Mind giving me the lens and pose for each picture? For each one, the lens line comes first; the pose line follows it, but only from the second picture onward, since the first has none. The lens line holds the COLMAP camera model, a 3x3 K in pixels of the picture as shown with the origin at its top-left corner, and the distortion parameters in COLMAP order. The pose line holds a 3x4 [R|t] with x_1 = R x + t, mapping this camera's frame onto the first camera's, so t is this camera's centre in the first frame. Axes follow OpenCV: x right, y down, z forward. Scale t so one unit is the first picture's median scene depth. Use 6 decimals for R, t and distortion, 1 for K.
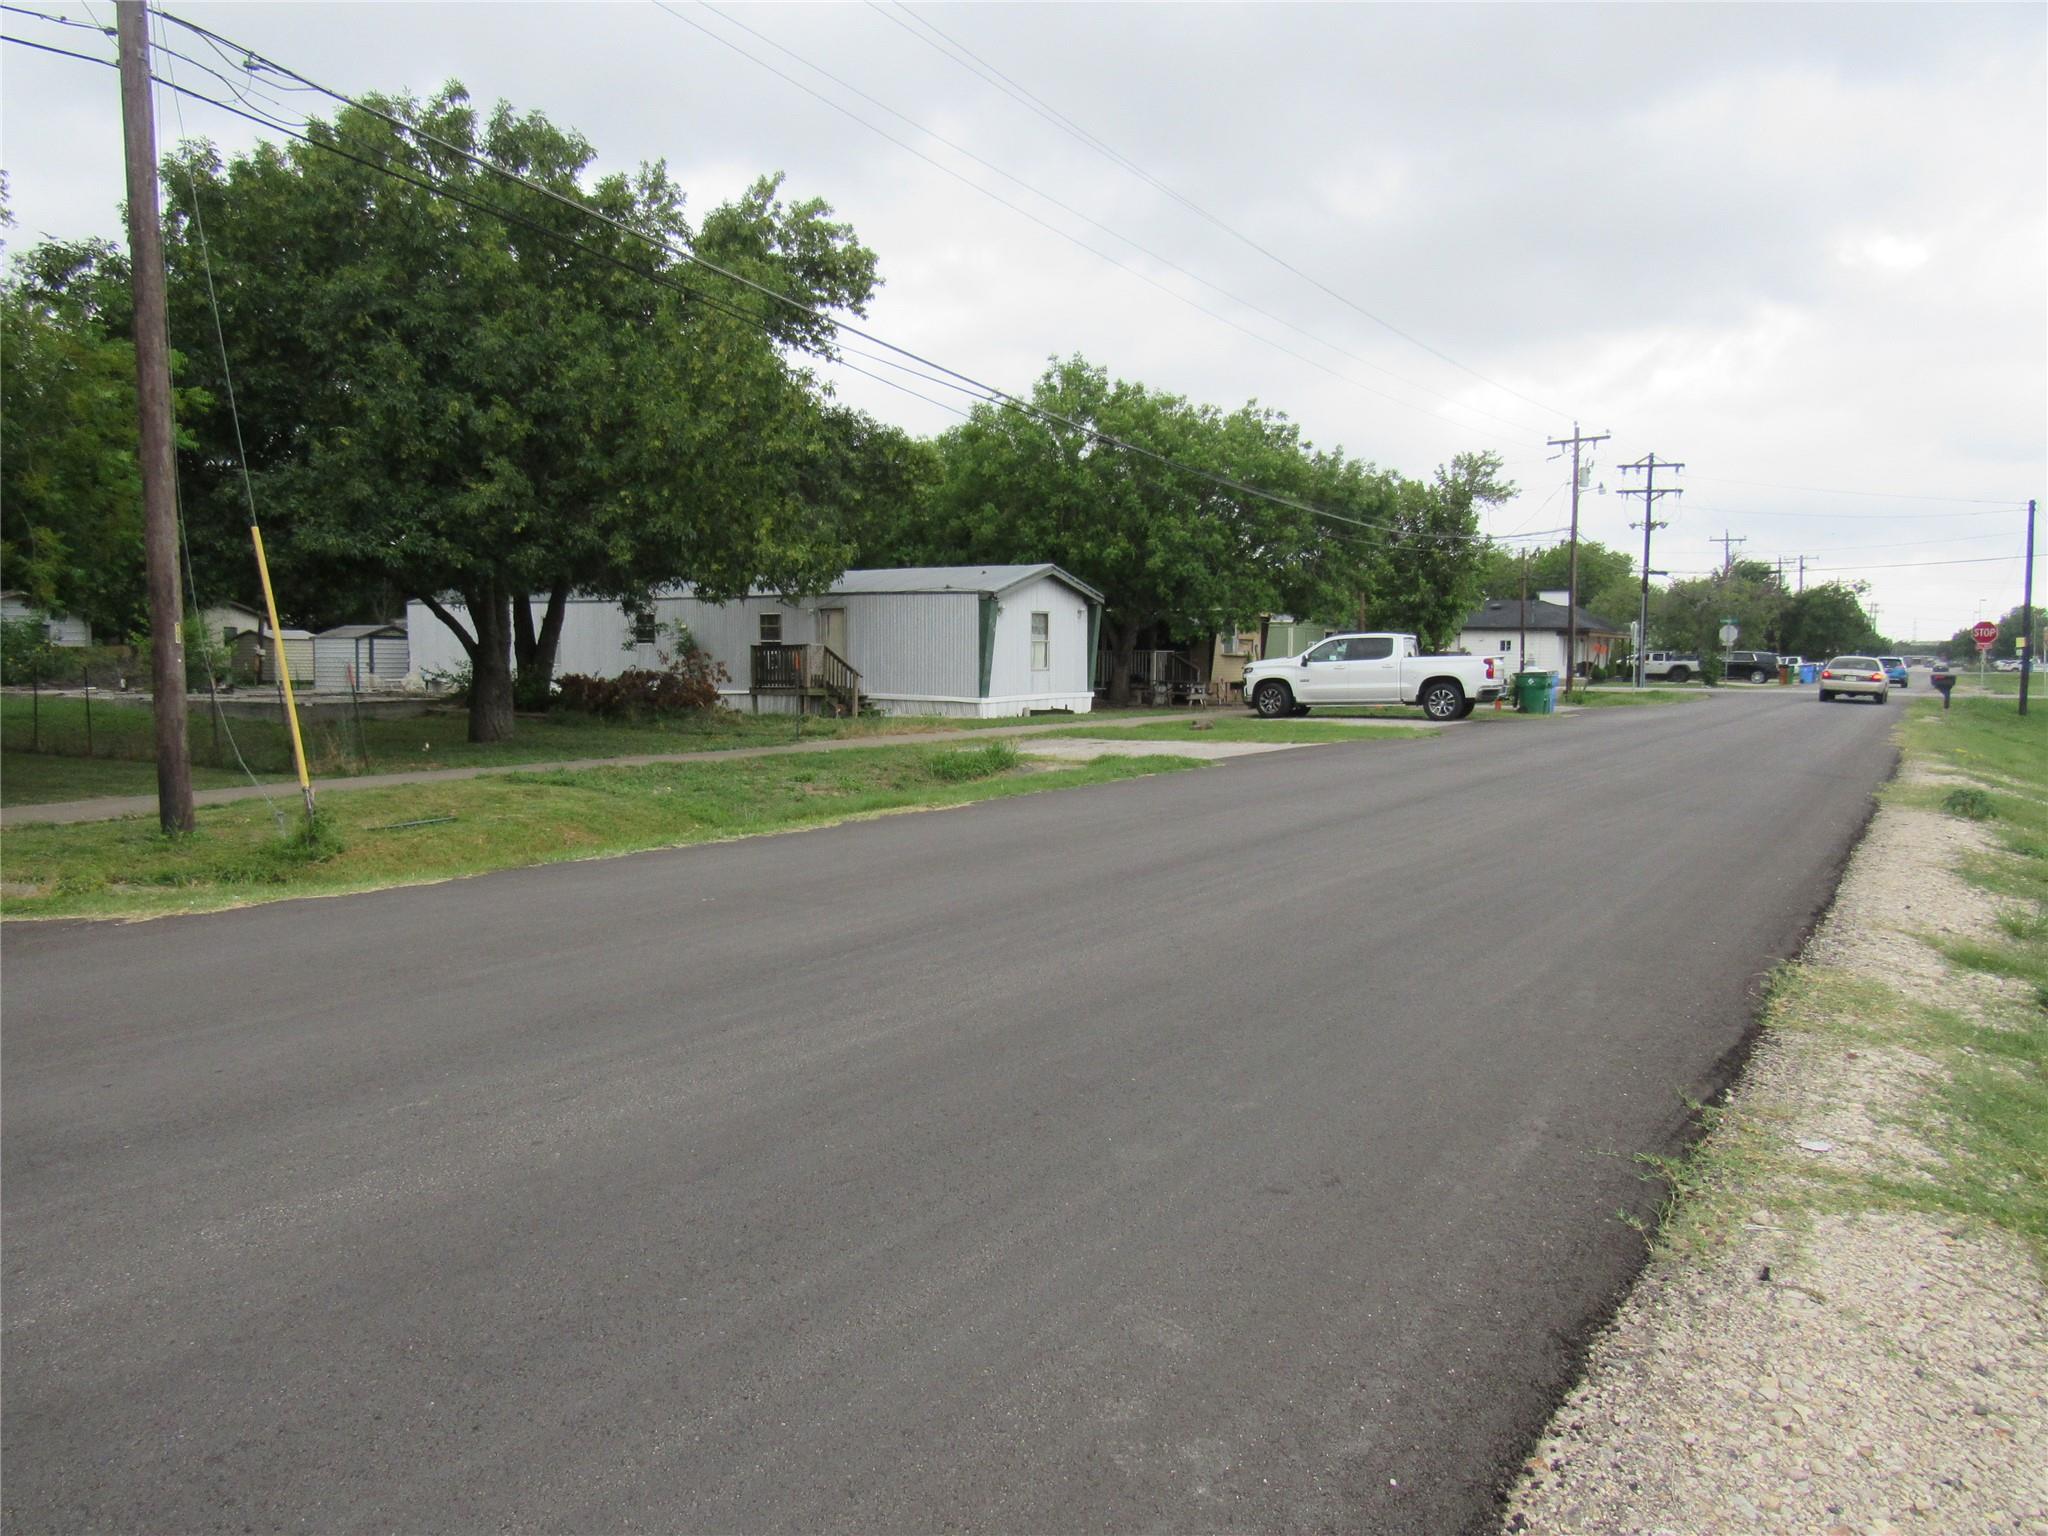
lens RADIAL K [[1465.3, 0, 1024.0], [0, 1465.3, 768.0], [0, 0, 1]] dist [-0.032070, 0.006535]
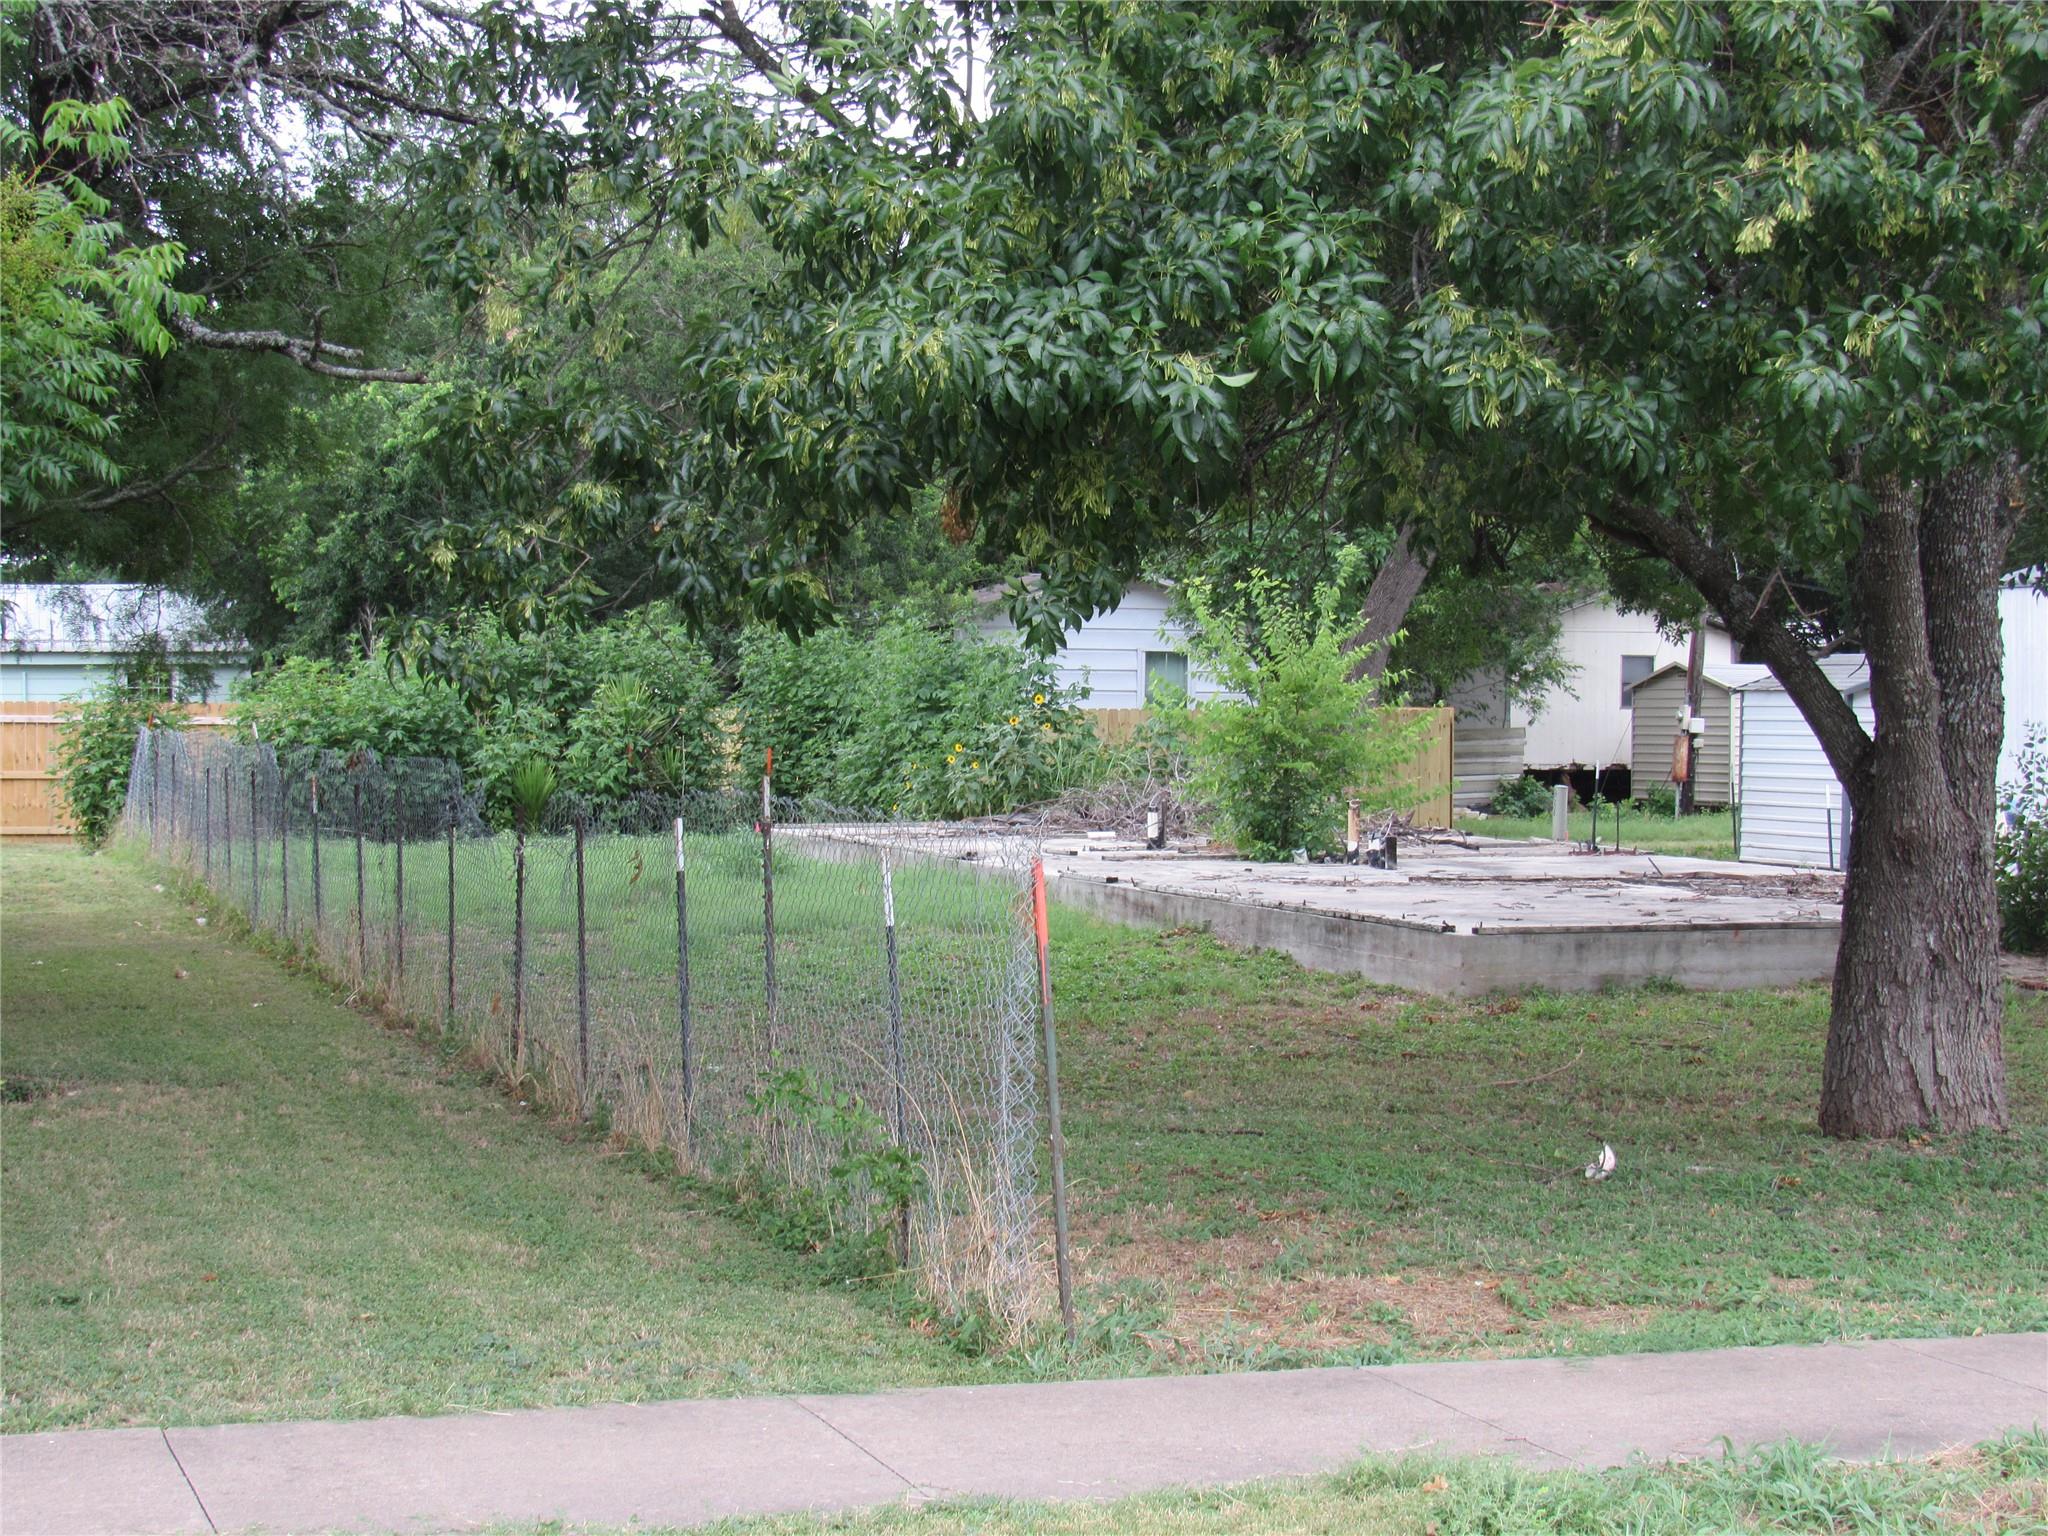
lens RADIAL K [[3955.2, 0, 1024.0], [0, 3955.2, 768.0], [0, 0, 1]] dist [-0.145962, 0.190611]
pose [[0.759794, 0.011162, -0.650069, -0.028637], [-0.052871, 0.997602, -0.044666, -0.026029], [0.648011, 0.068307, 0.758562, 0.238602]]
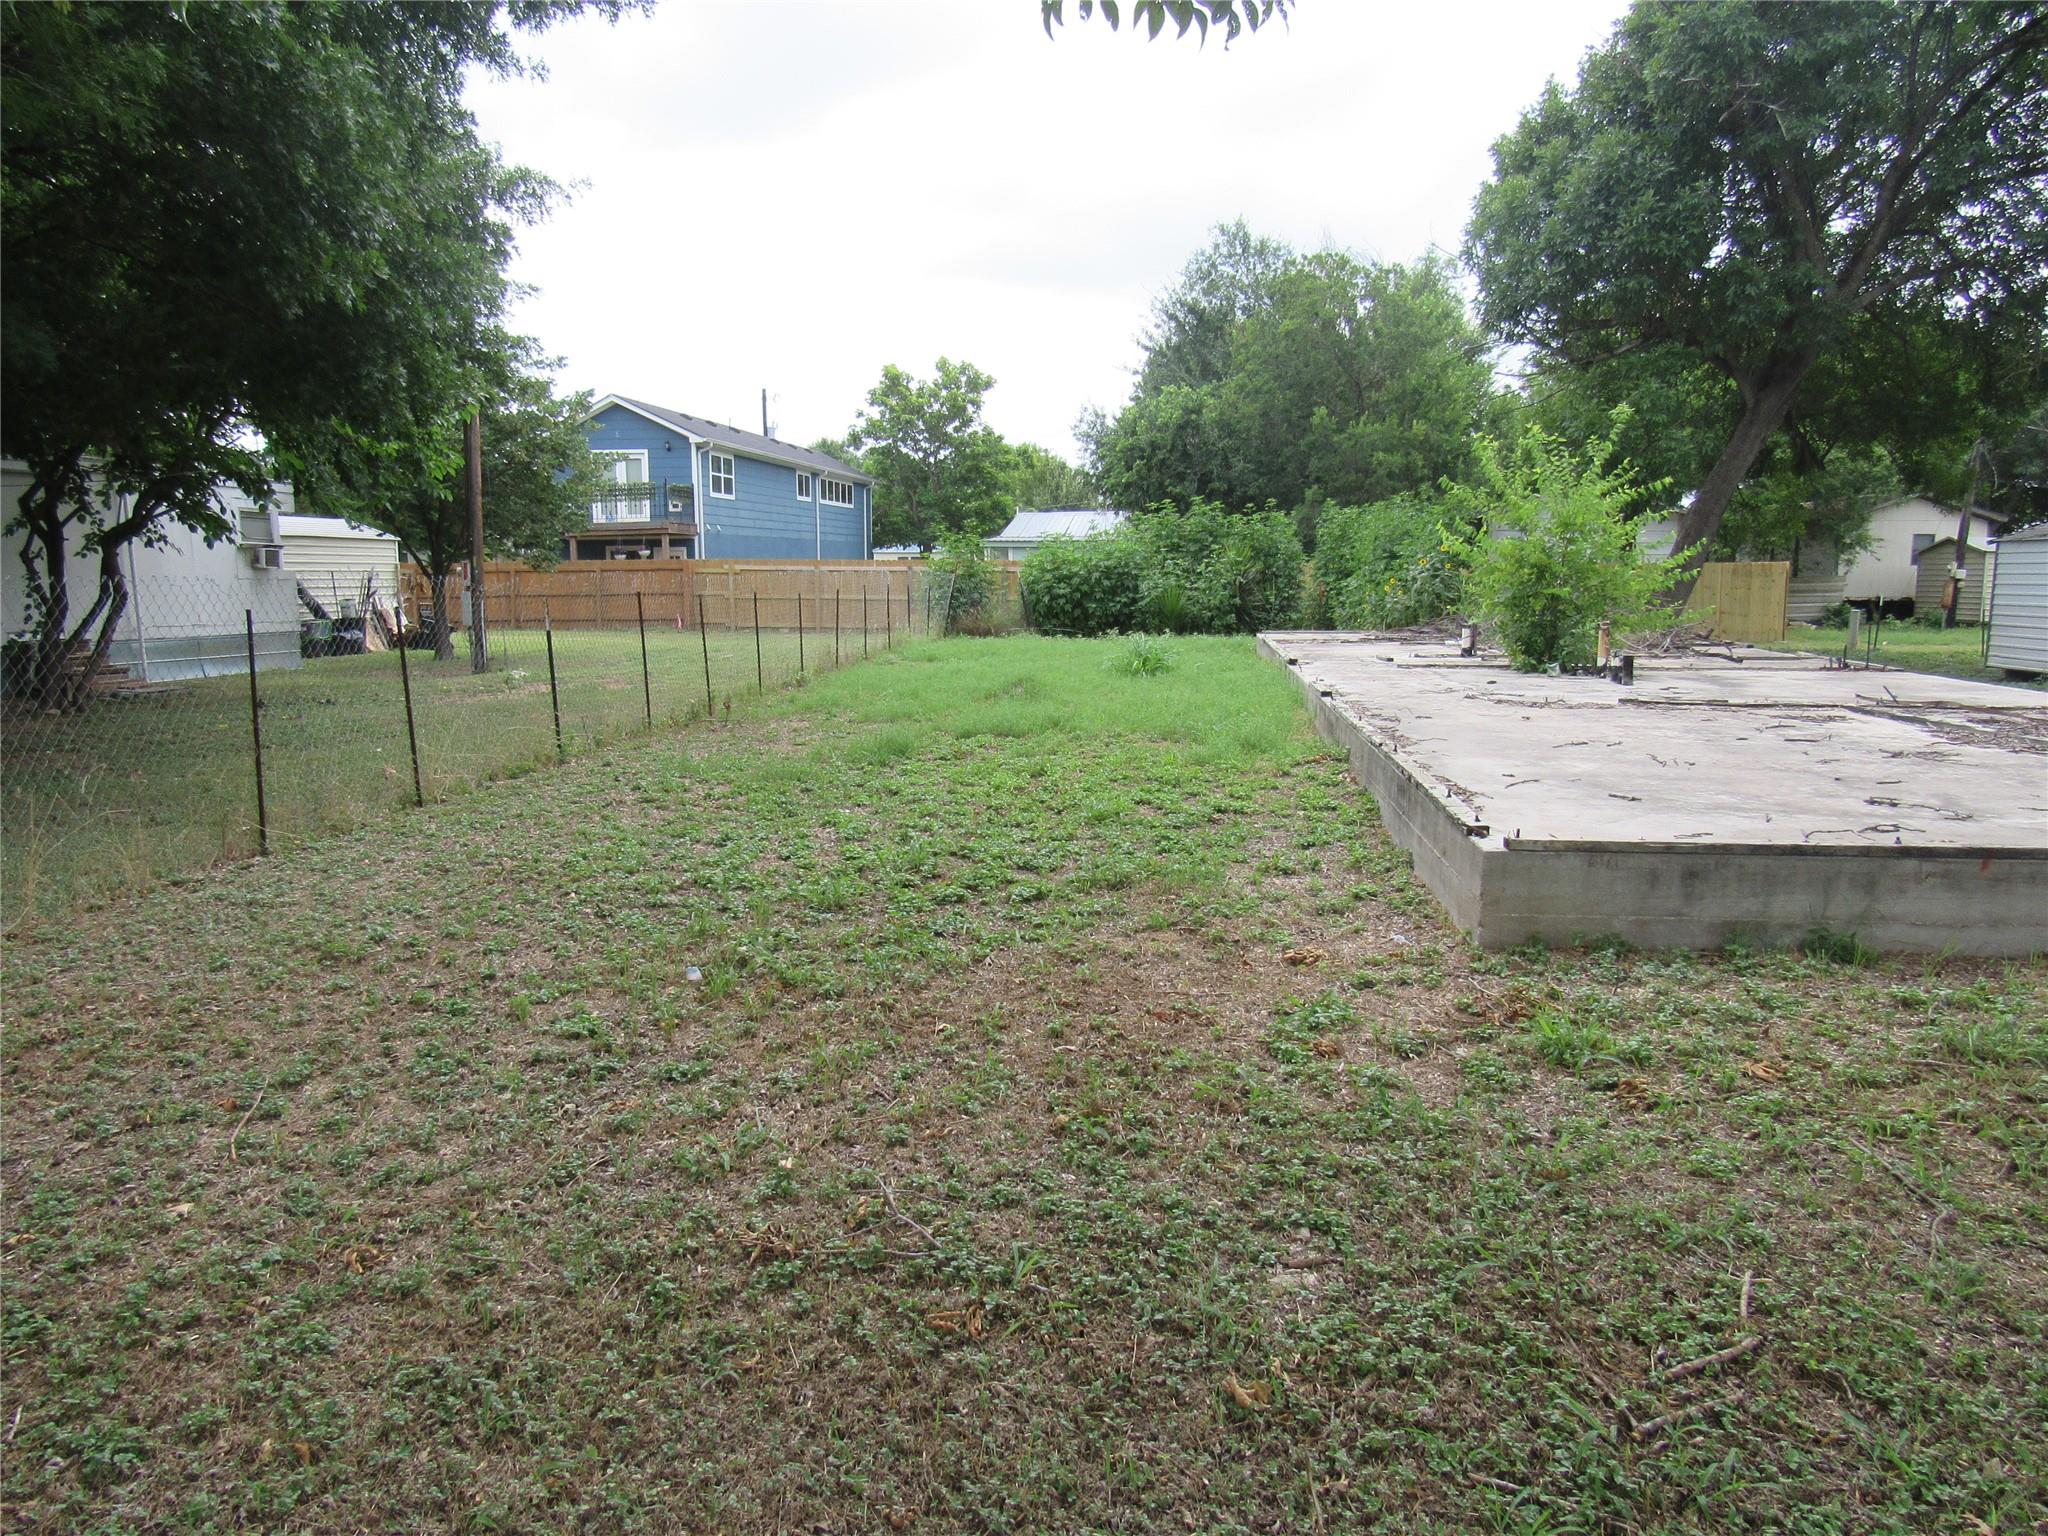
lens RADIAL K [[1465.3, 0, 1024.0], [0, 1465.3, 768.0], [0, 0, 1]] dist [-0.032070, 0.006535]
pose [[0.443319, 0.116237, -0.888795, -0.240921], [-0.068781, 0.993044, 0.095563, -0.047067], [0.893721, 0.018767, 0.448230, 0.598322]]
